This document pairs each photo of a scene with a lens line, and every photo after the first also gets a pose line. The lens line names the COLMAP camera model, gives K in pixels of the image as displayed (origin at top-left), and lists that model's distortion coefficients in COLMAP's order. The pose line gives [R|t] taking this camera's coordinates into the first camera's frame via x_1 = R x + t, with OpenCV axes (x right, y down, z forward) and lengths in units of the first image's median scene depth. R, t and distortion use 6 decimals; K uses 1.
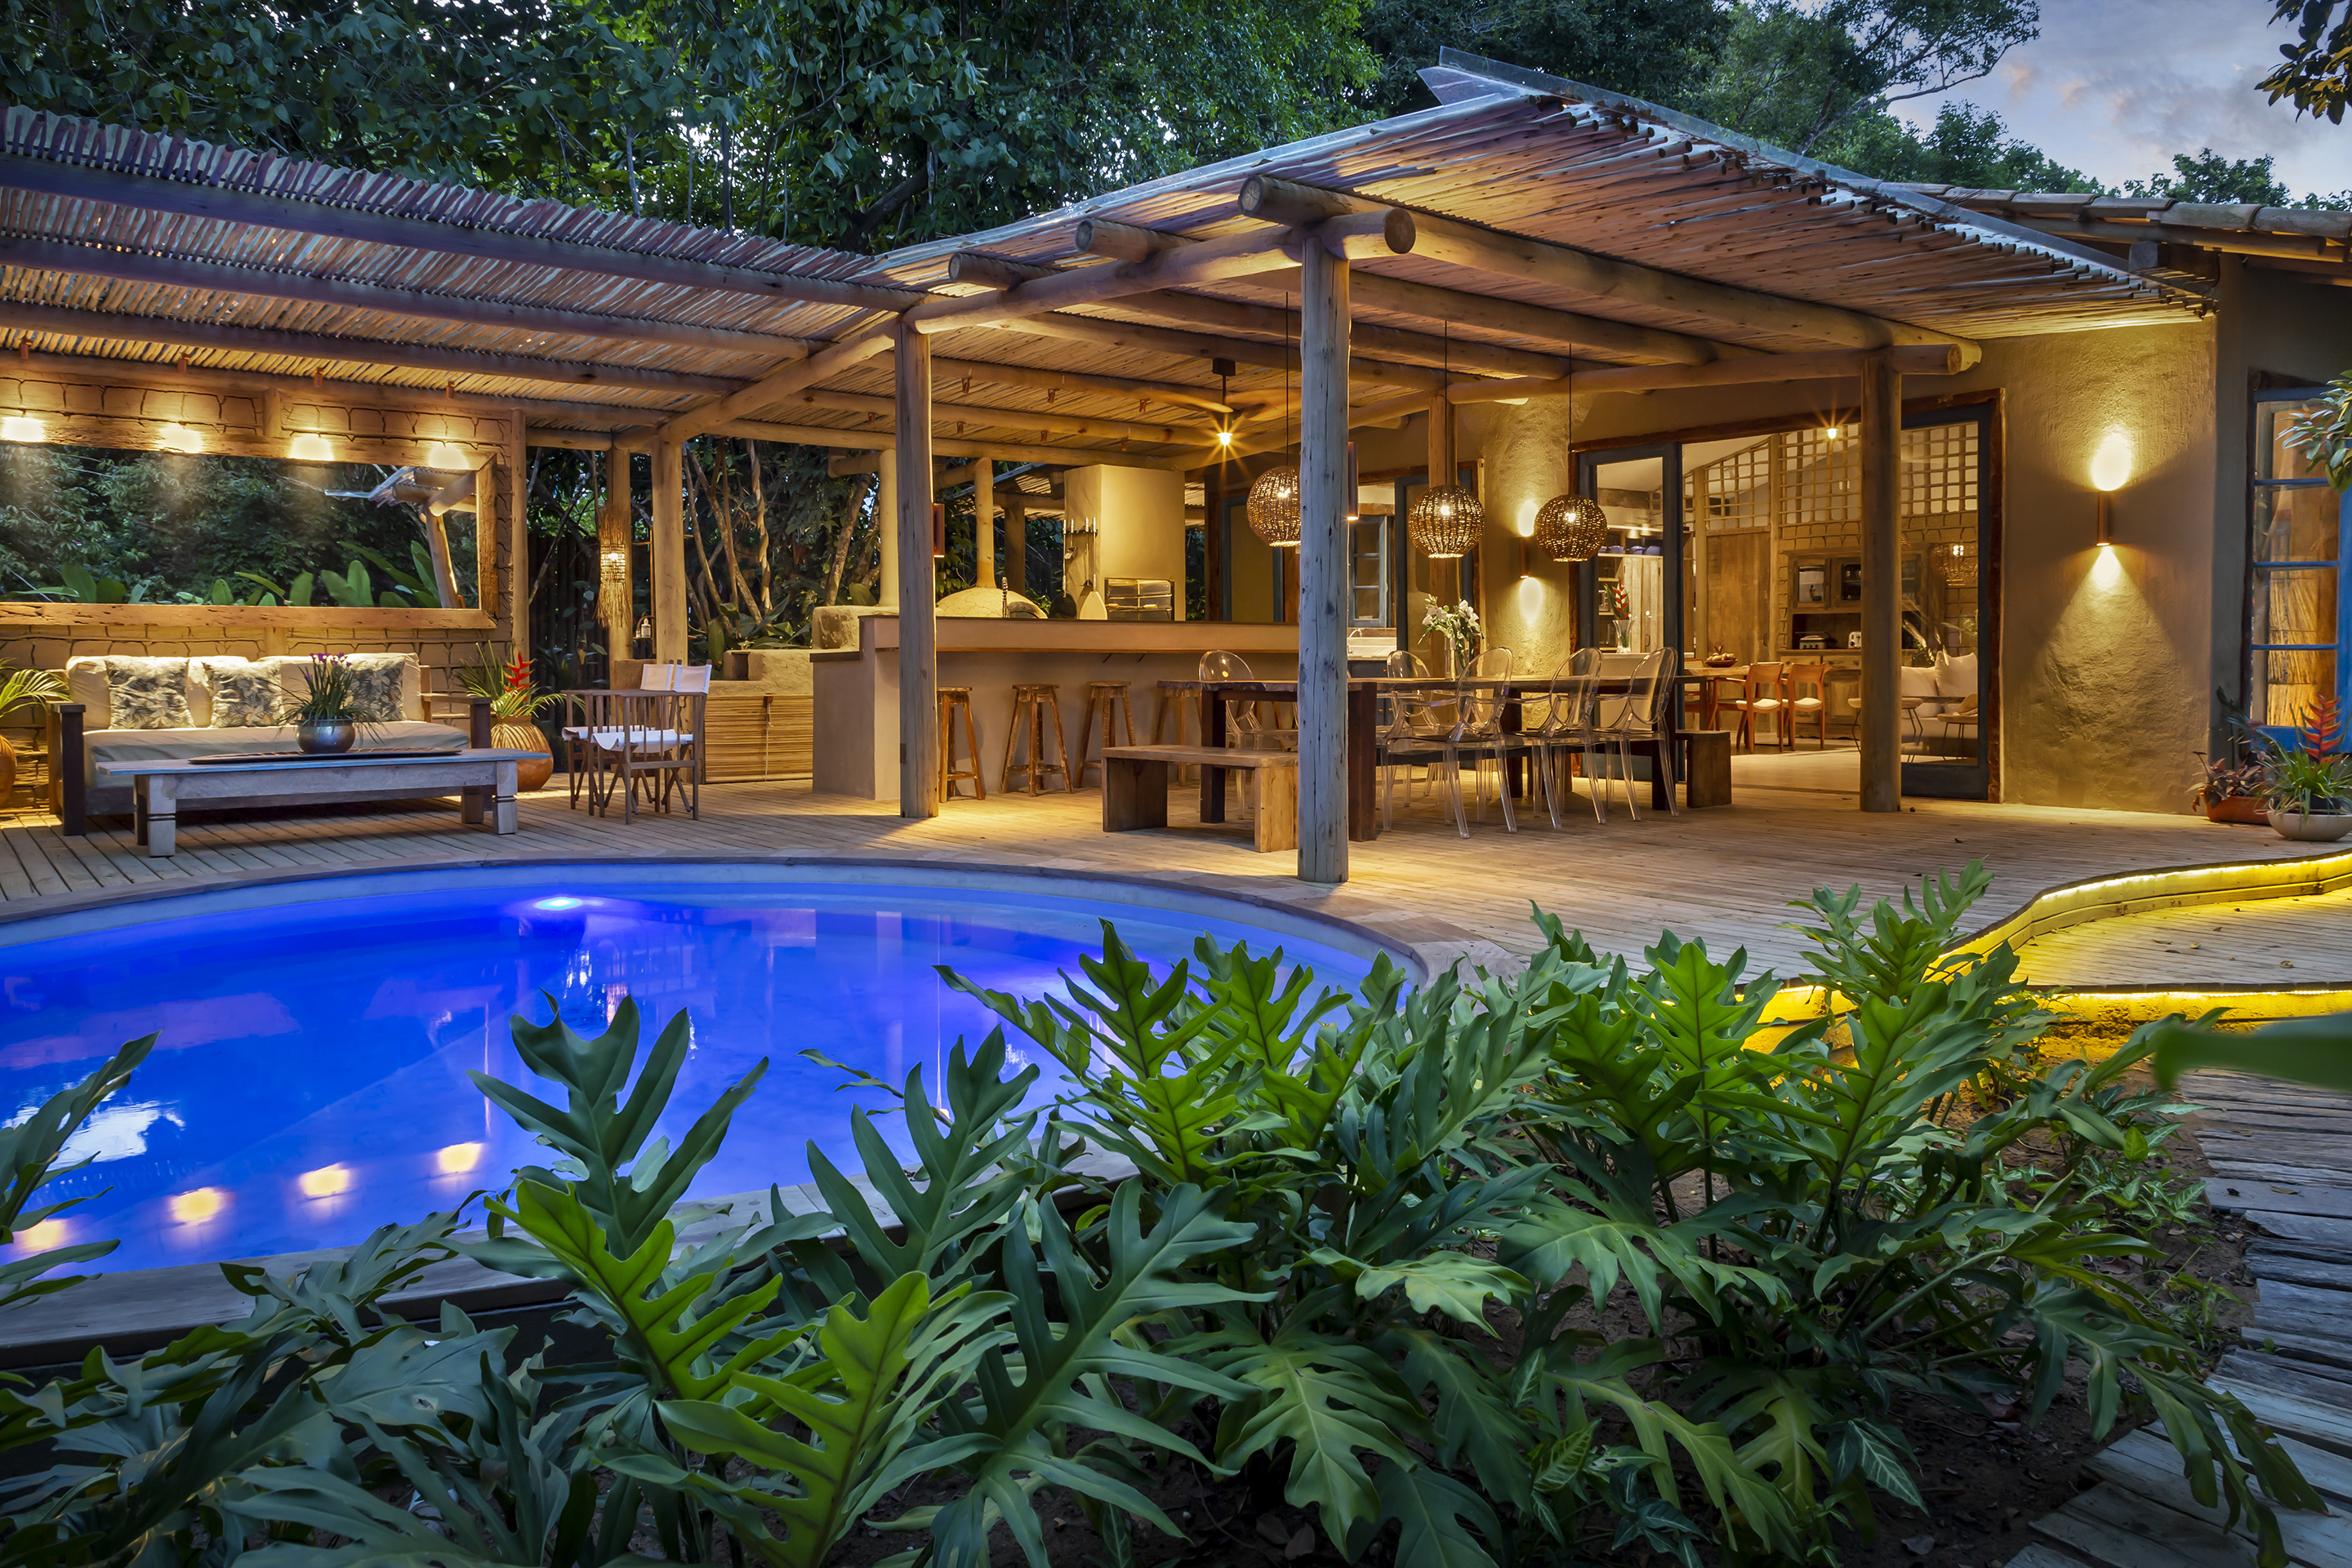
lens RADIAL K [[1609.0, 0, 1153.0], [0, 1609.0, 695.3], [0, 0, 1]] dist [-0.002233, 0.002605]
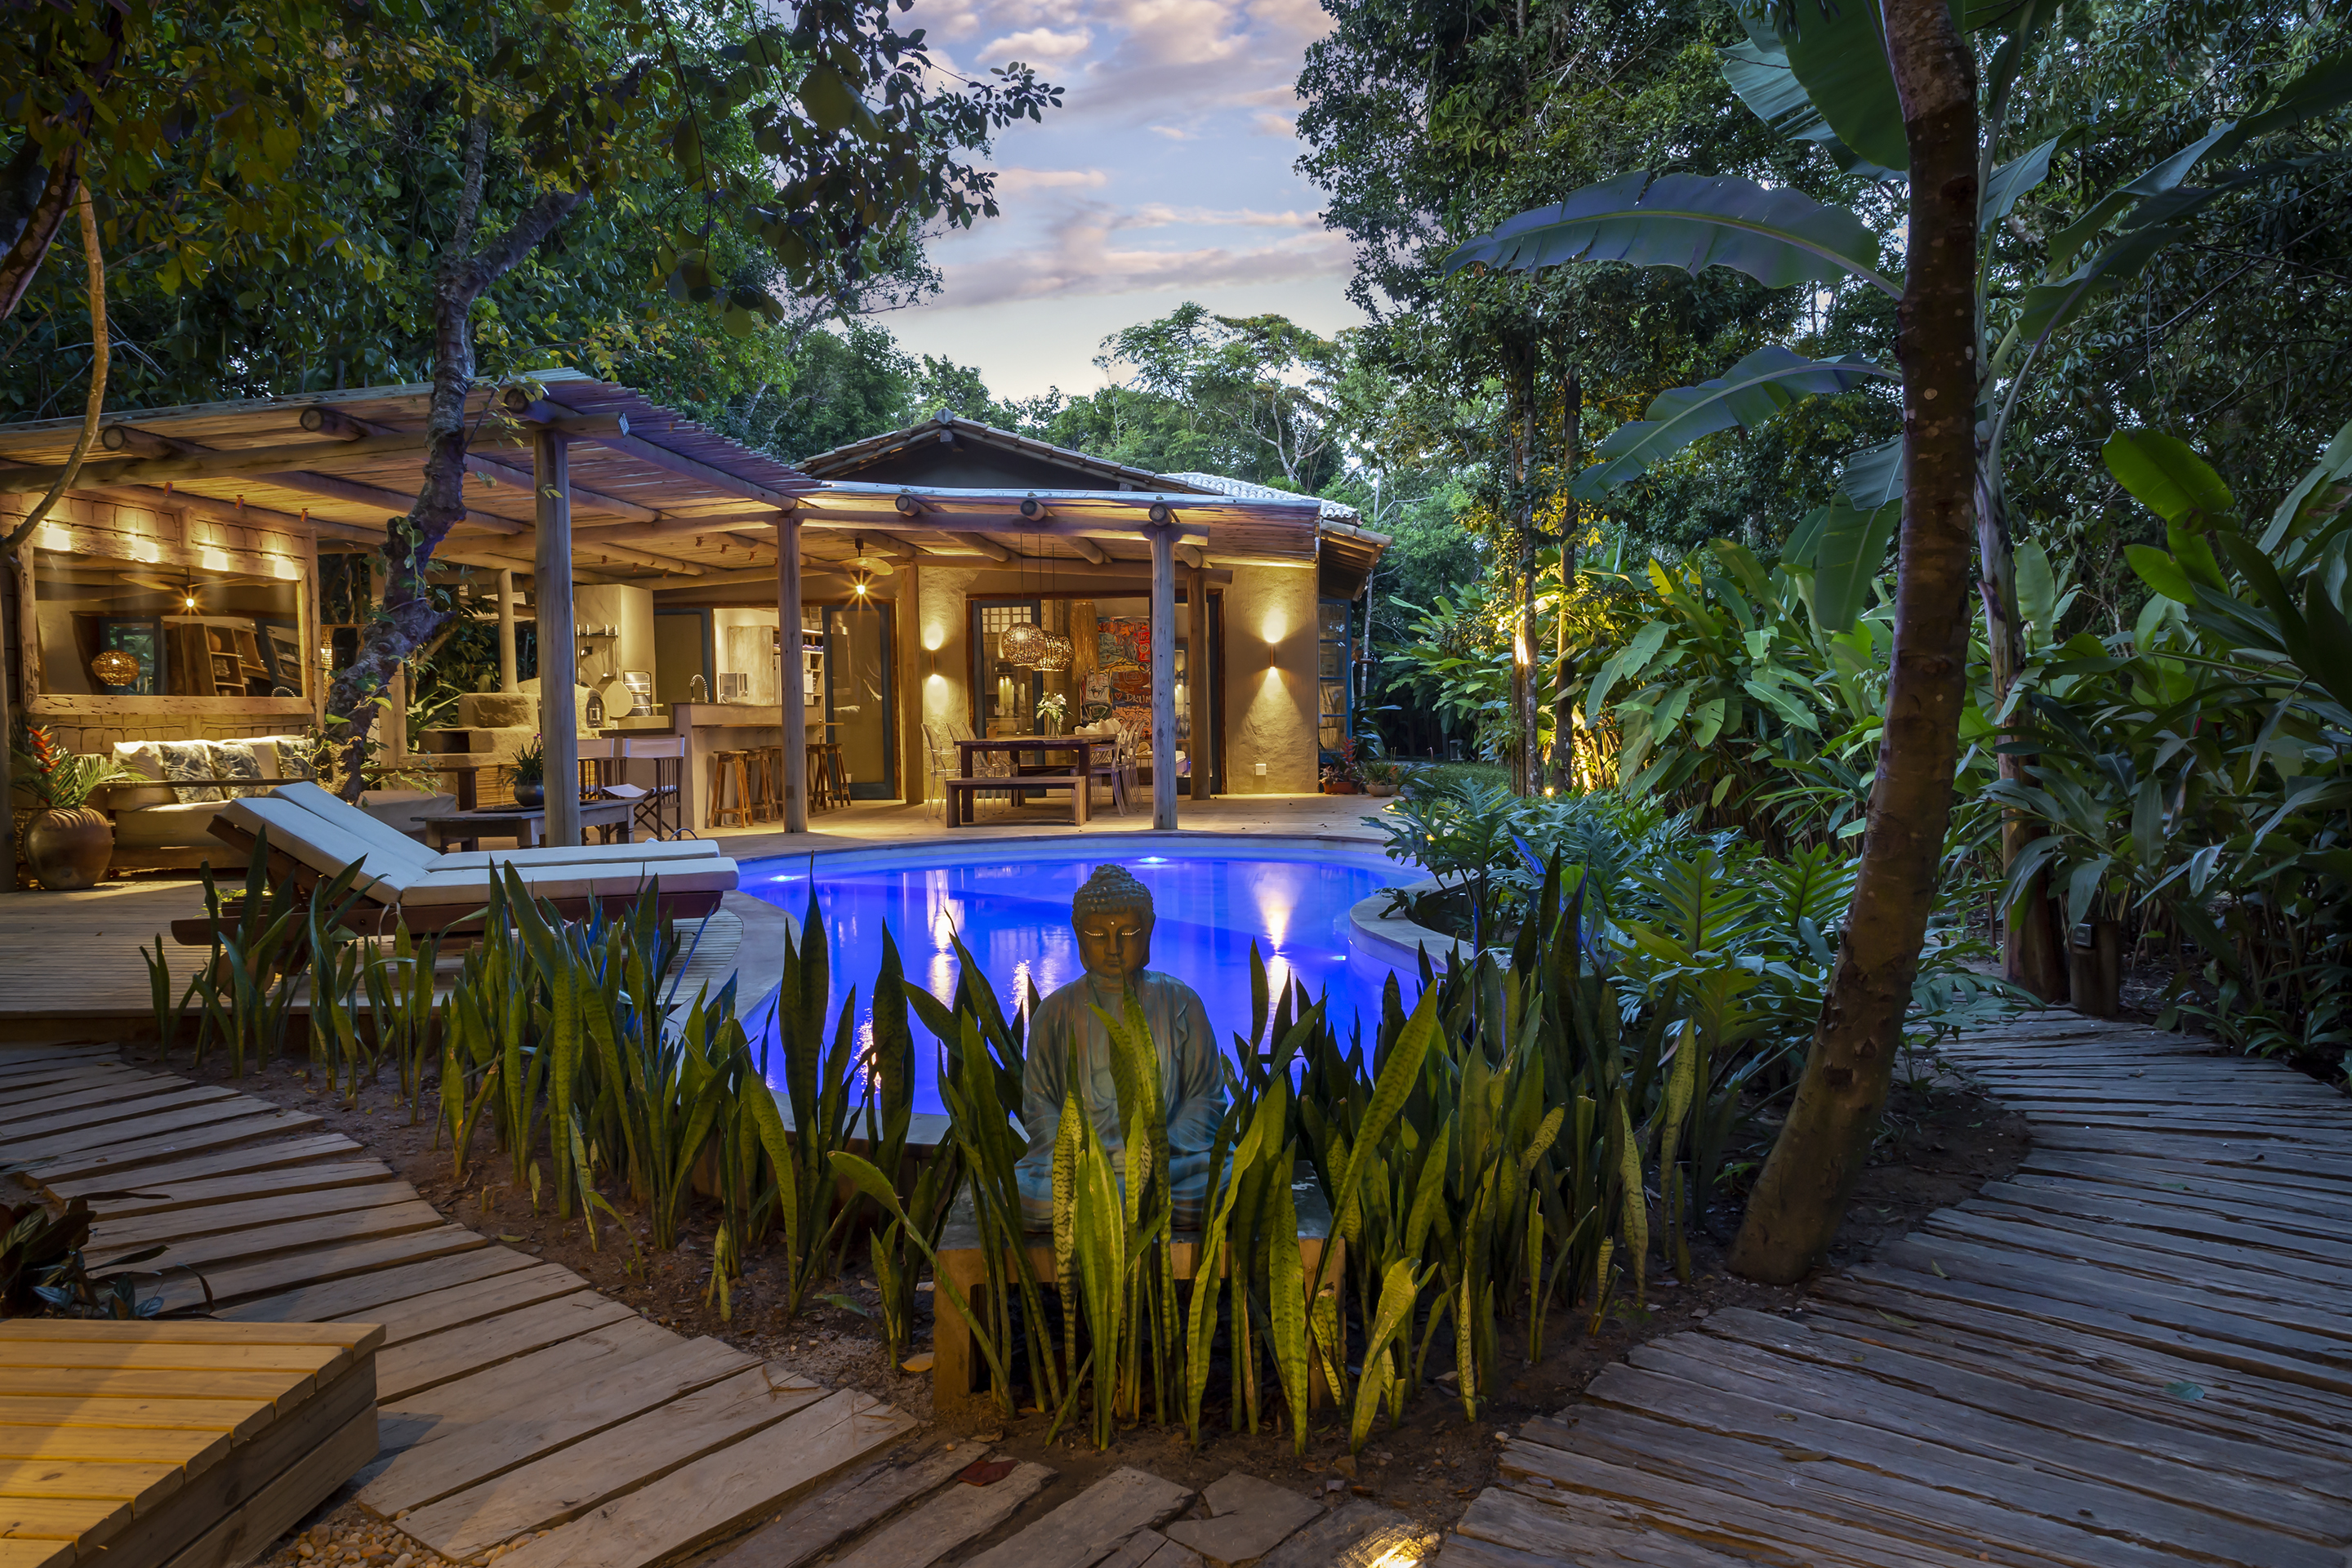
lens RADIAL K [[1594.3, 0, 1181.3], [0, 1594.3, 787.4], [0, 0, 1]] dist [-0.037336, 0.002455]
pose [[0.670242, -0.042348, 0.740934, -0.911898], [0.029929, 0.999101, 0.030029, -0.002857], [-0.741539, 0.002049, 0.670907, -0.277367]]
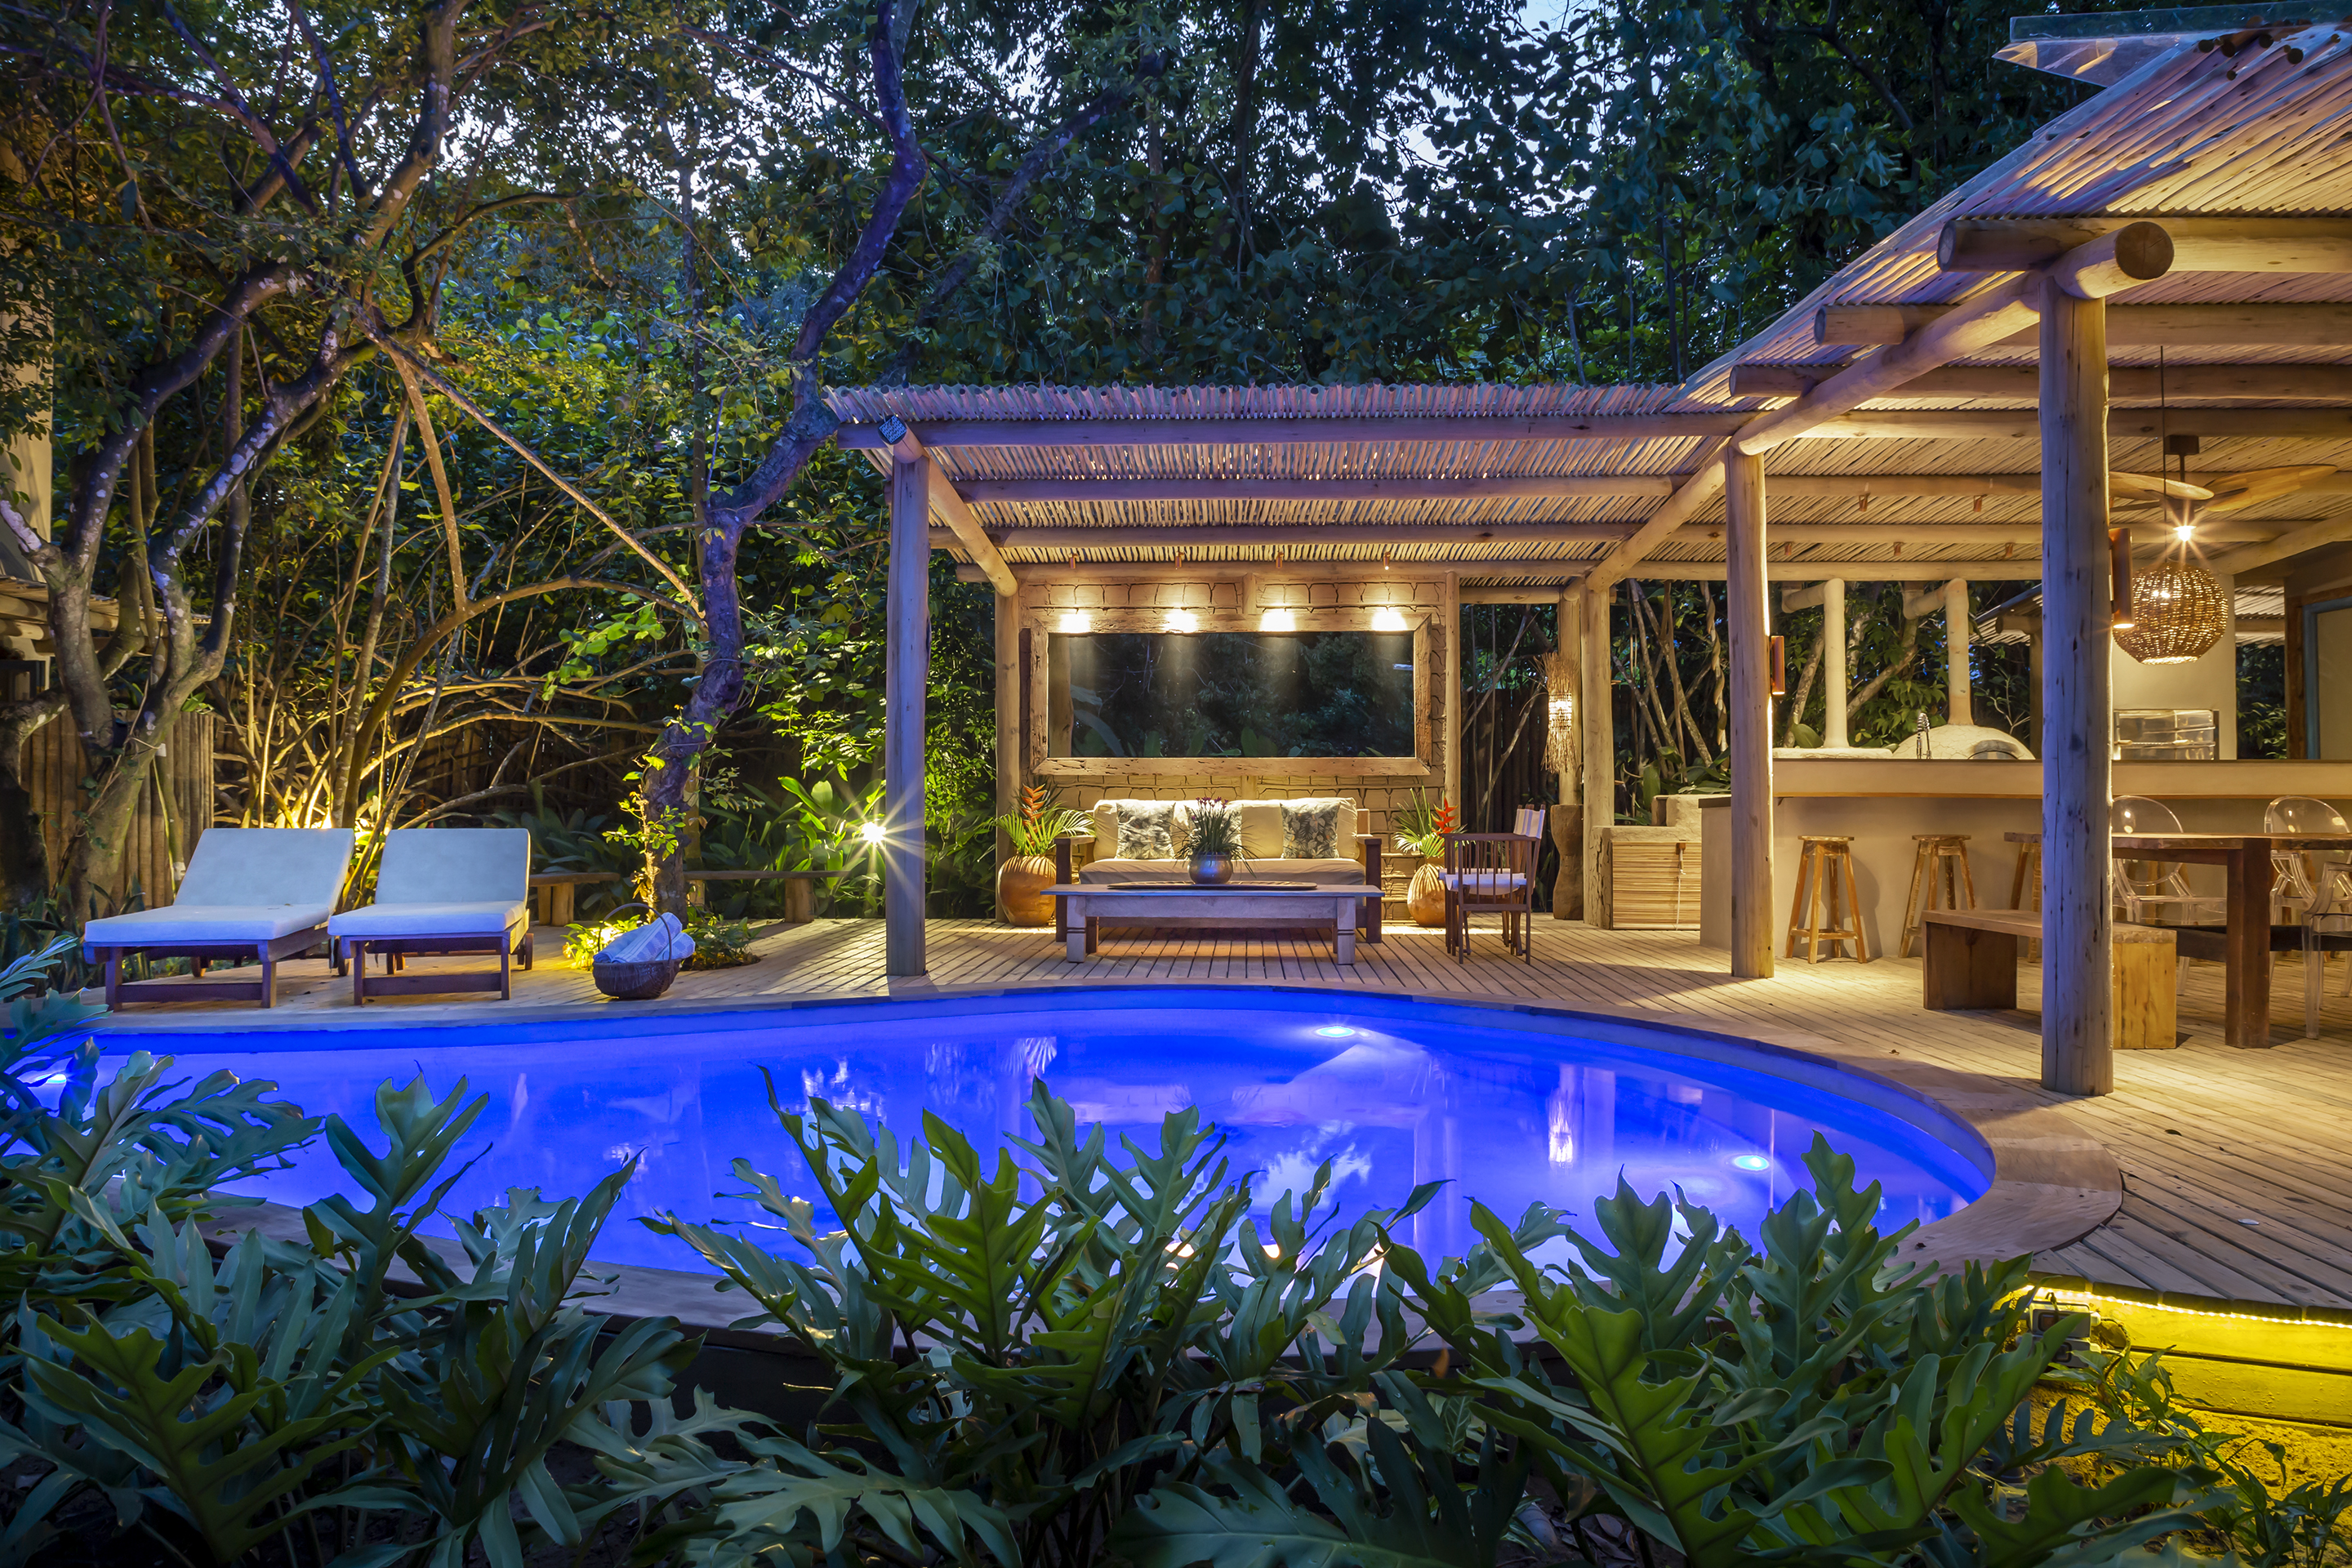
lens RADIAL K [[1594.3, 0, 1181.3], [0, 1594.3, 787.4], [0, 0, 1]] dist [-0.037336, 0.002455]
pose [[0.762108, -0.002640, -0.647445, 0.170306], [-0.018634, 0.999488, -0.026009, -0.002597], [0.647182, 0.031886, 0.761668, 0.083398]]
